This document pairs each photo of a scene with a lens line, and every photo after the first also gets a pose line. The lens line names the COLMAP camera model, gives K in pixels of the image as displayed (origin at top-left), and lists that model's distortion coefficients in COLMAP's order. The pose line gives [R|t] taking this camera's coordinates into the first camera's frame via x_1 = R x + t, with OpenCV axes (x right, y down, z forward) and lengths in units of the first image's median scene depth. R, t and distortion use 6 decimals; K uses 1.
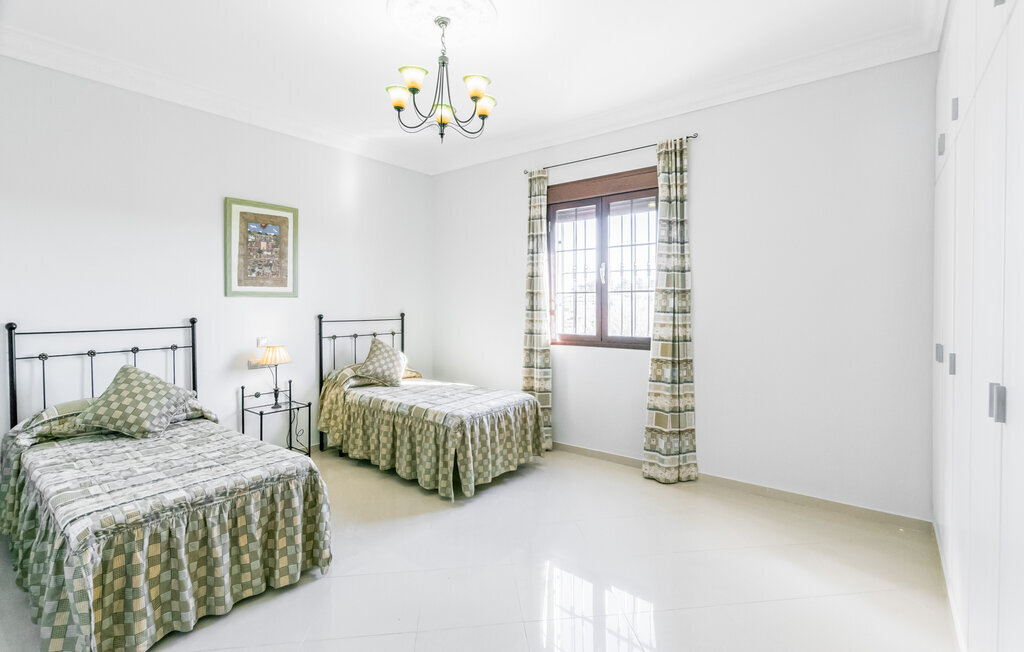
lens RADIAL K [[442.3, 0, 509.9], [0, 442.3, 297.2], [0, 0, 1]] dist [0.001461, -0.000449]
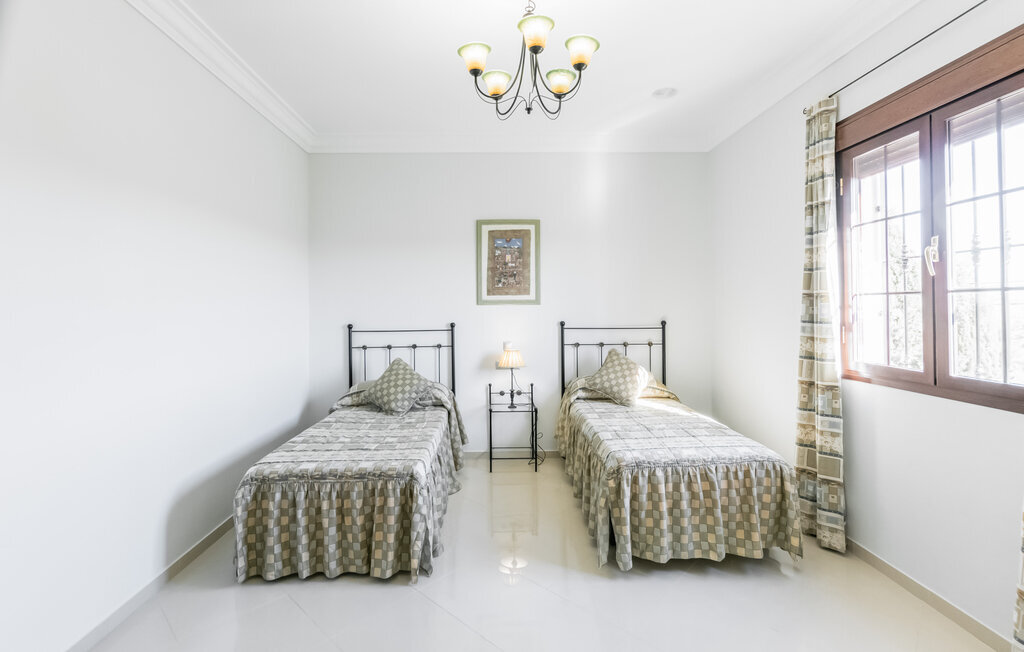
lens RADIAL K [[442.3, 0, 509.9], [0, 442.3, 297.2], [0, 0, 1]] dist [0.001461, -0.000449]
pose [[0.662824, -0.018965, -0.748535, 0.266993], [0.014895, 0.999815, -0.012142, -0.005899], [0.748627, -0.003101, 0.662984, 0.269277]]
